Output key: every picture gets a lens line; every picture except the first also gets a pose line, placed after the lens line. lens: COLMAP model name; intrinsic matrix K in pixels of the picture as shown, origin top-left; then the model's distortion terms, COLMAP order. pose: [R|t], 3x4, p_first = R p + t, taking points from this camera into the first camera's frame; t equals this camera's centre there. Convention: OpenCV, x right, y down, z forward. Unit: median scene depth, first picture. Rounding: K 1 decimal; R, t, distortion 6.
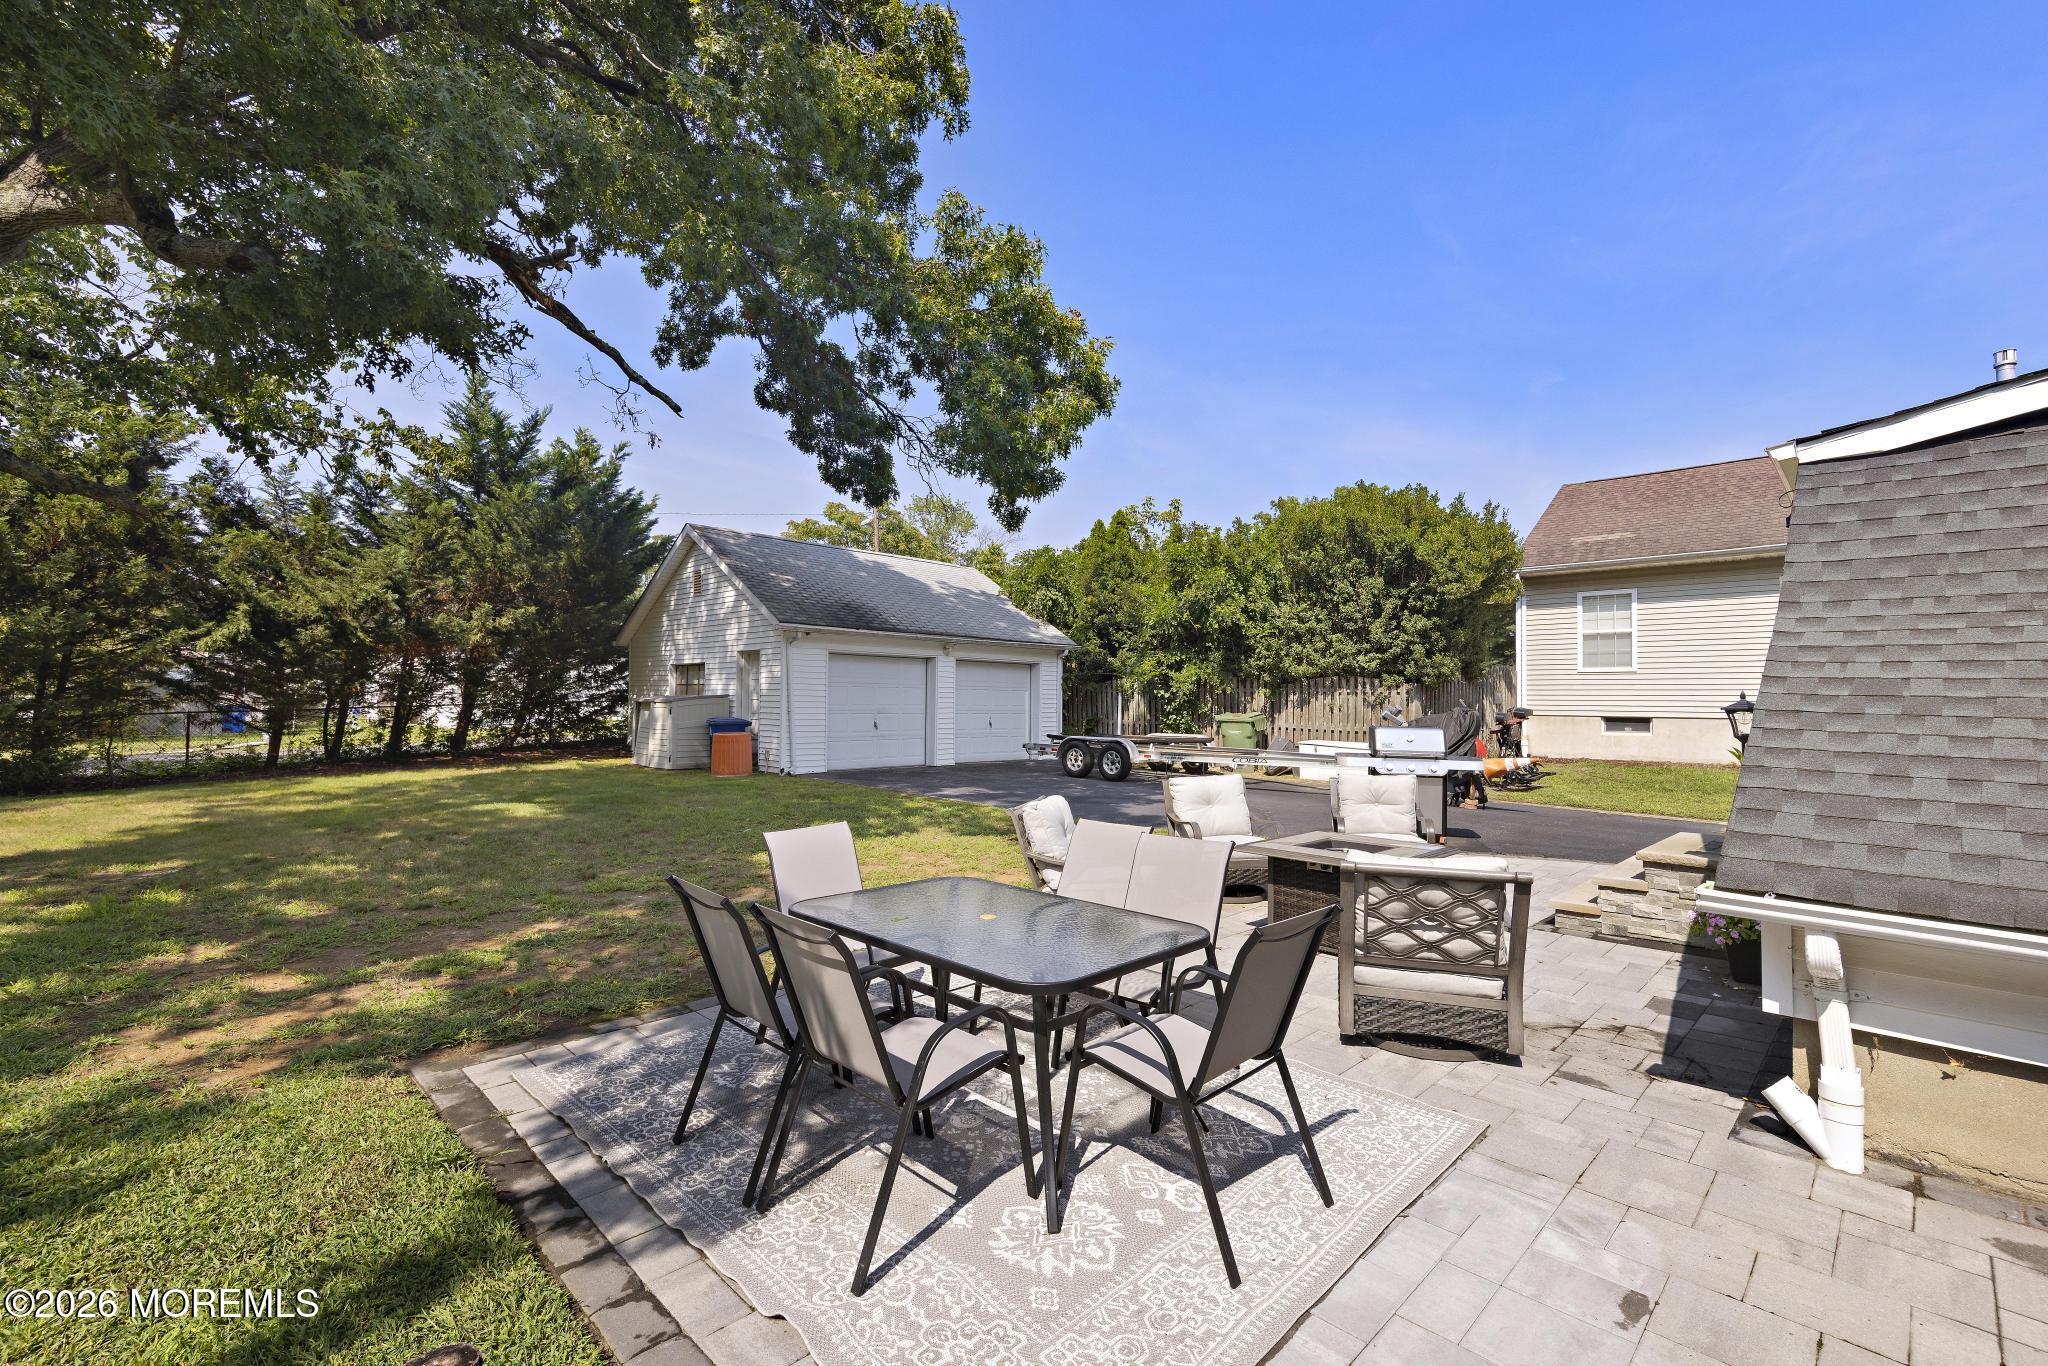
lens RADIAL K [[897.5, 0, 1024.0], [0, 897.5, 683.0], [0, 0, 1]] dist [0.001983, 0.000350]
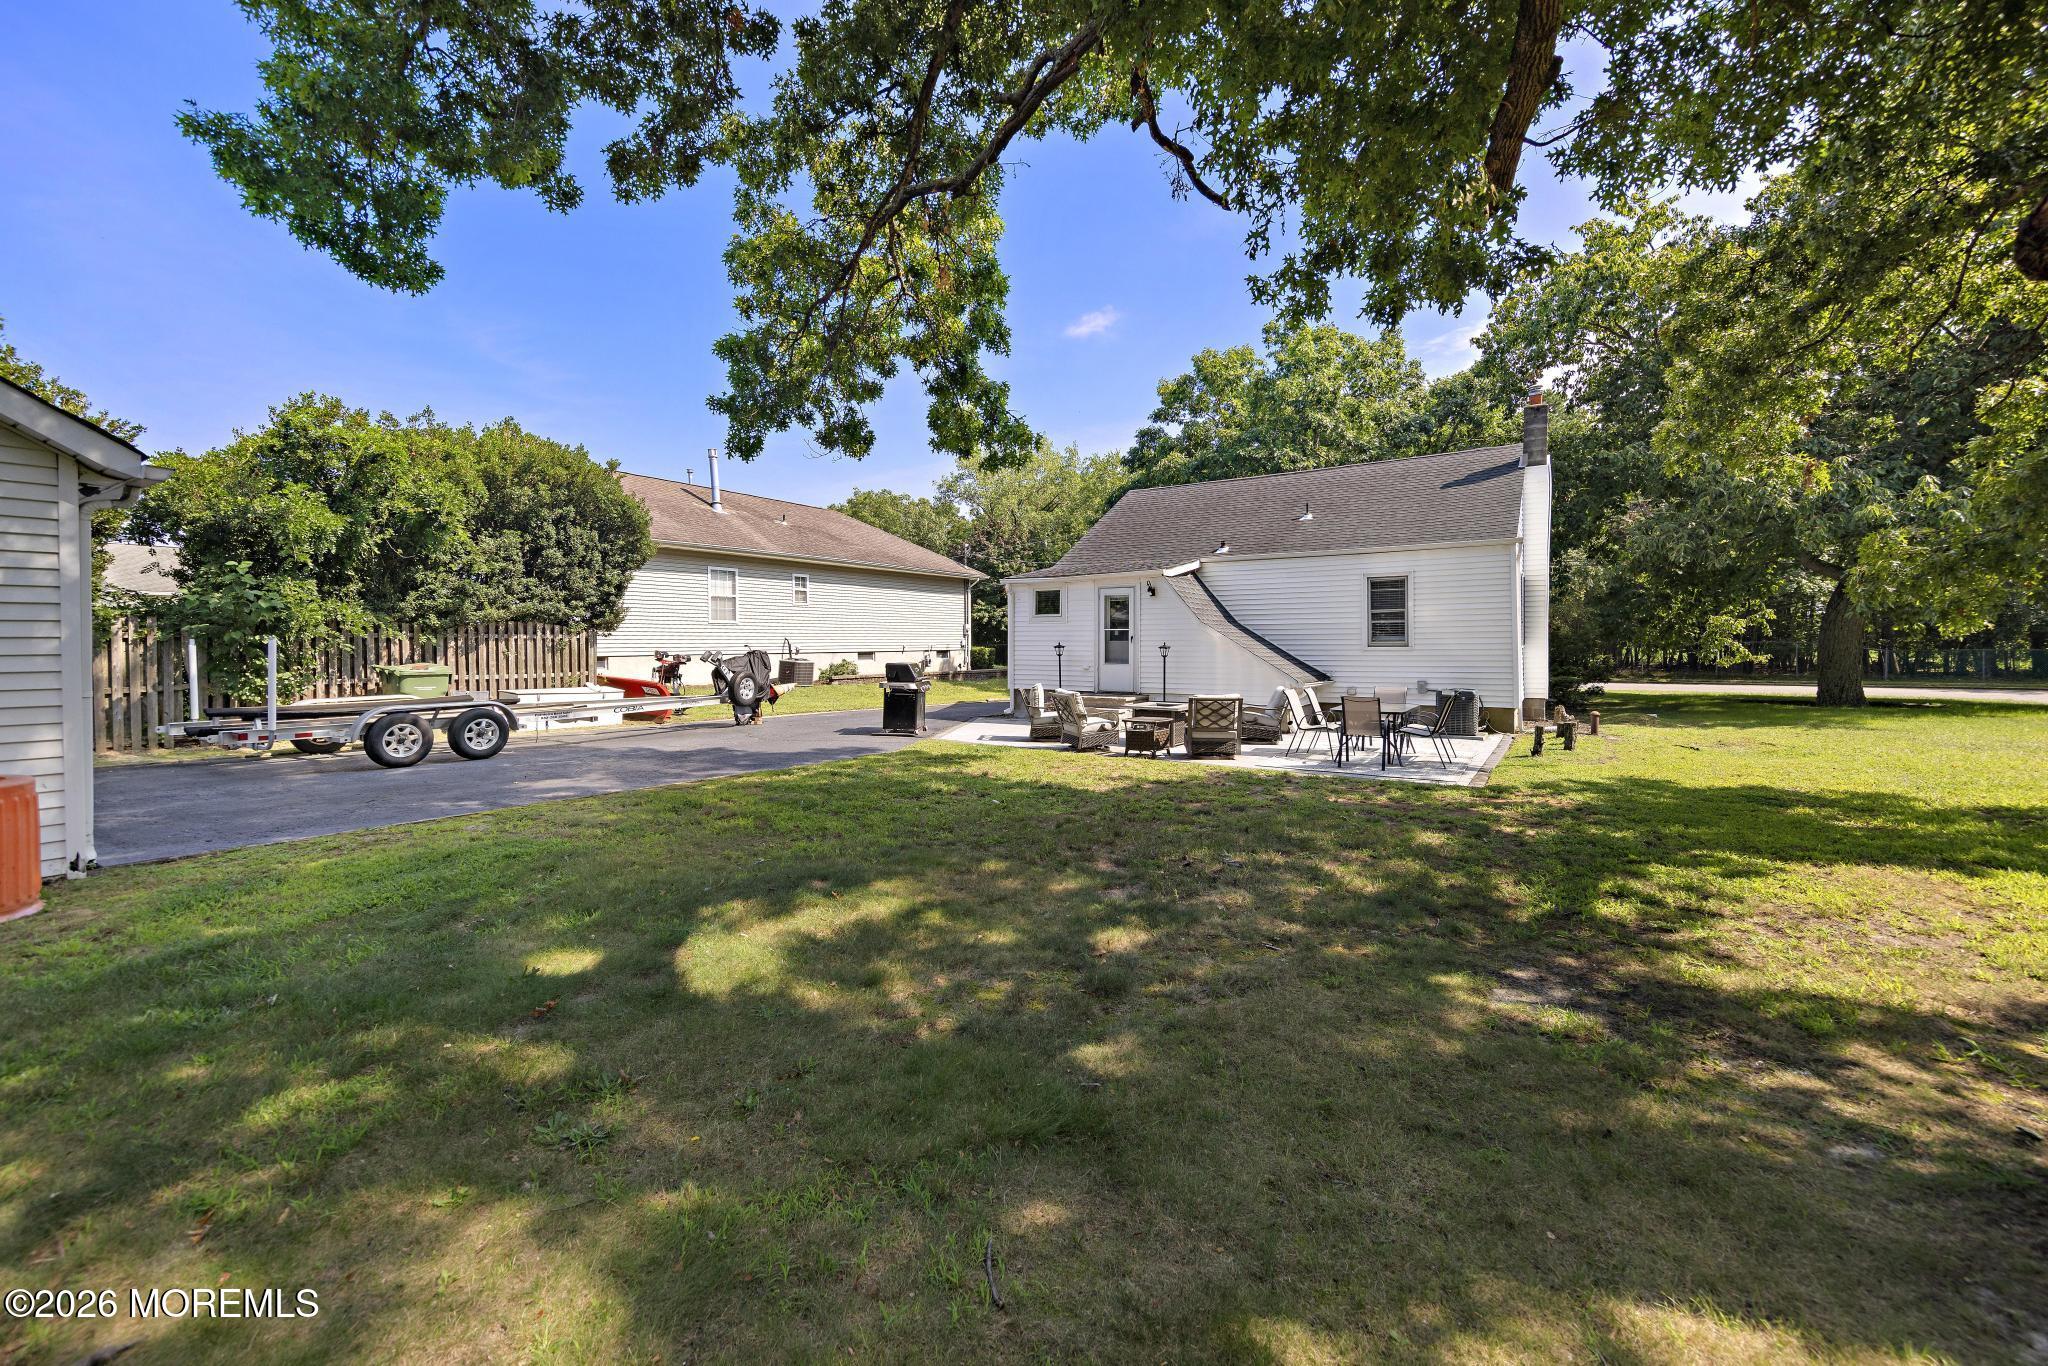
lens RADIAL K [[804.0, 0, 1036.1], [0, 804.0, 670.9], [0, 0, 1]] dist [0.001811, 0.000052]
pose [[-0.198643, -0.042133, 0.979166, -0.583350], [-0.020078, 0.999041, 0.038915, 0.000671], [-0.979866, -0.011929, -0.199298, 0.622201]]
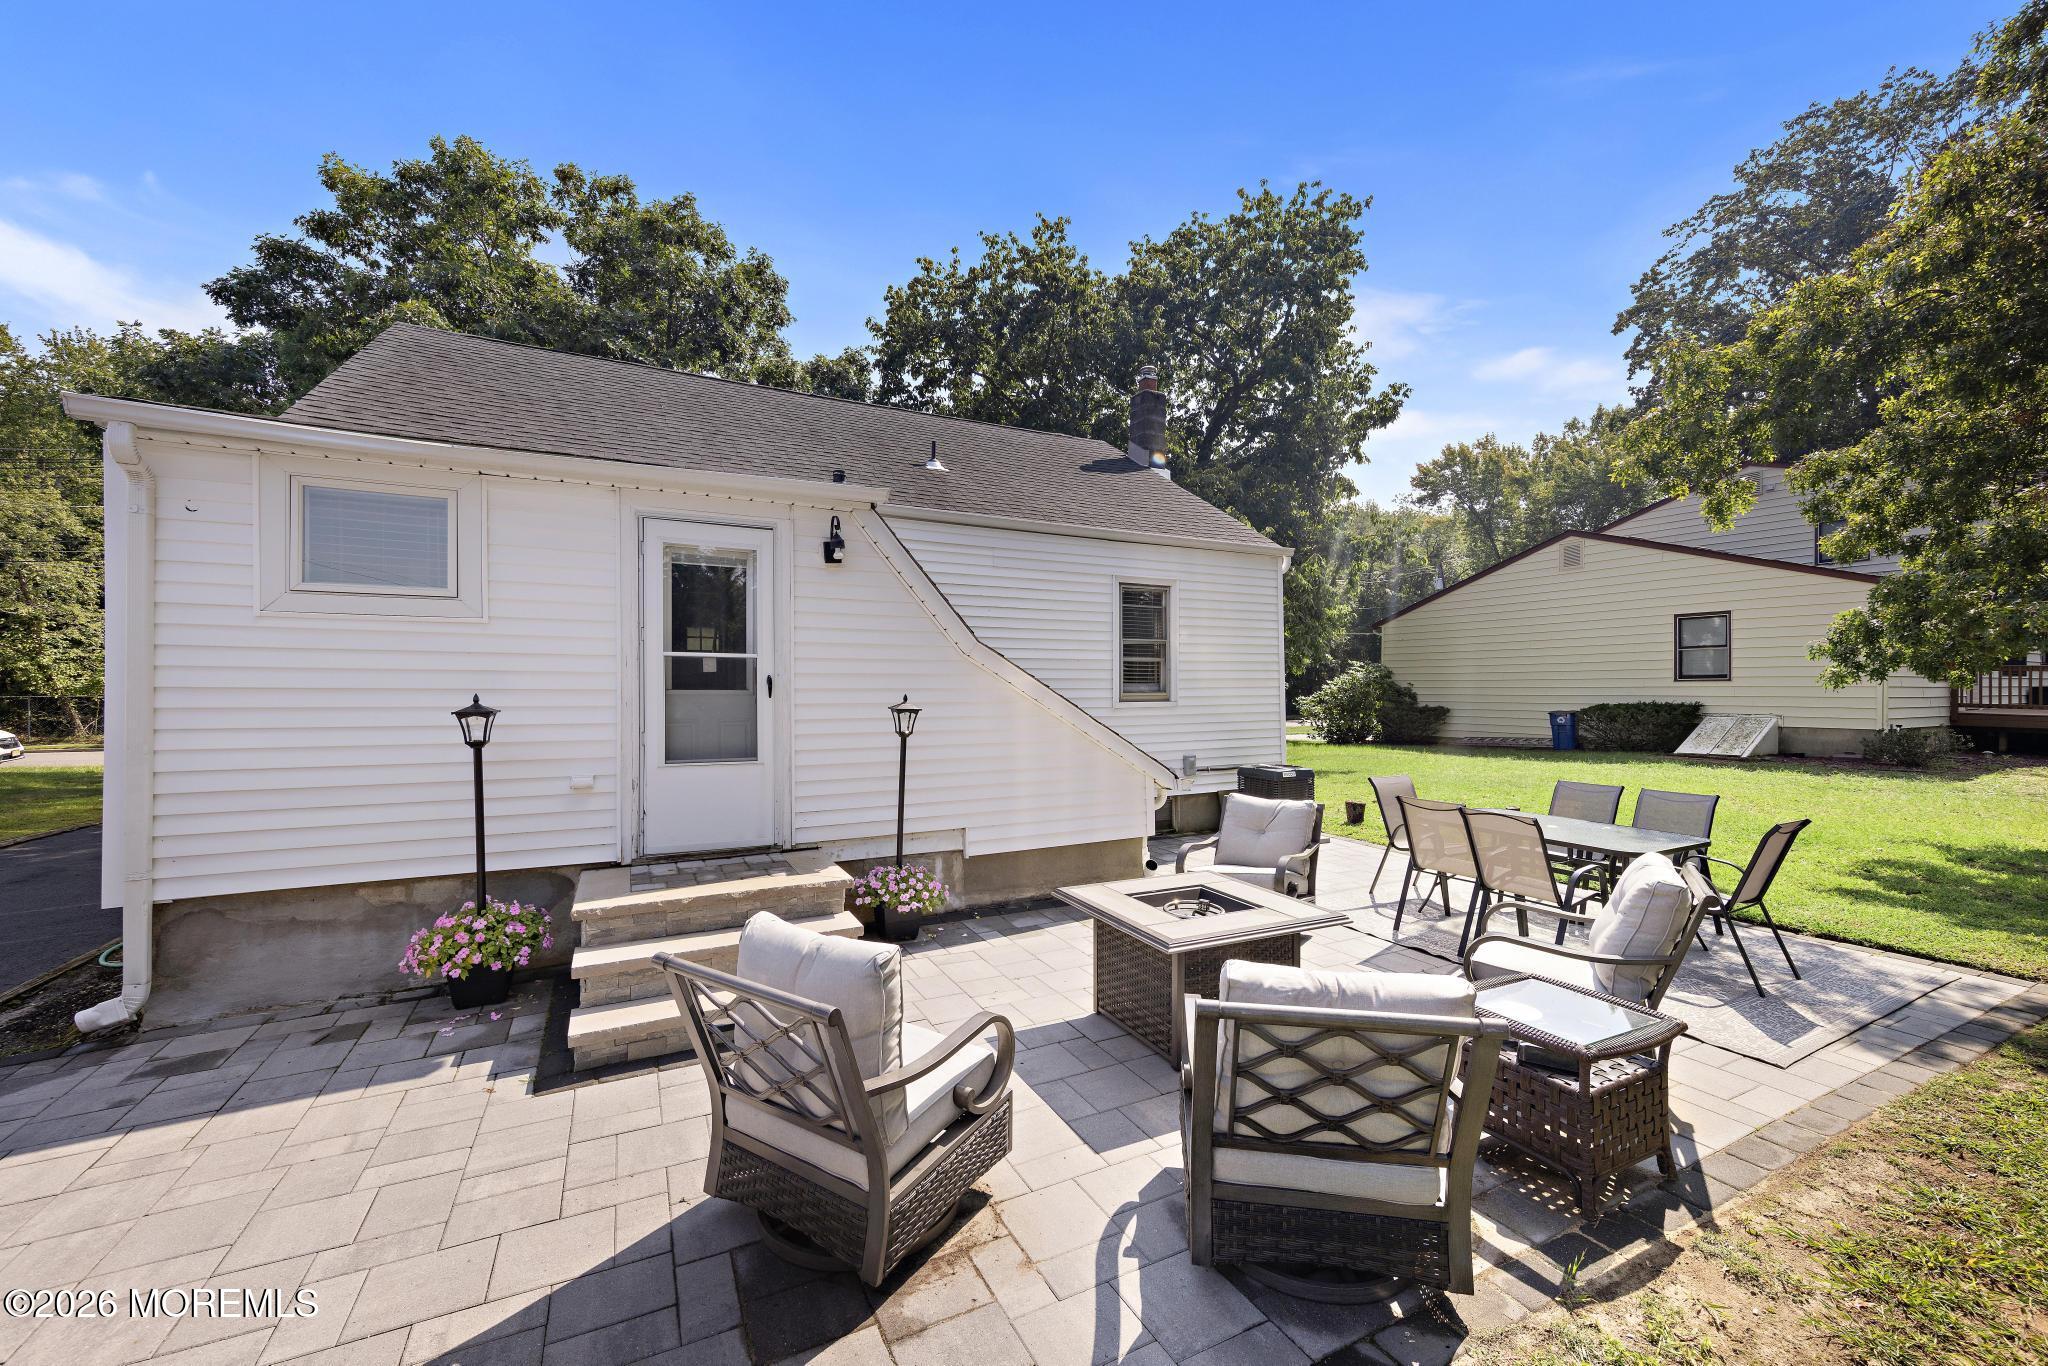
lens RADIAL K [[791.8, 0, 1029.2], [0, 791.8, 690.9], [0, 0, 1]] dist [0.006369, -0.000097]
pose [[-0.953016, -0.007280, 0.302832, 0.098806], [-0.013436, 0.999743, -0.018253, 0.004072], [-0.302622, -0.021464, -0.952869, 0.587768]]
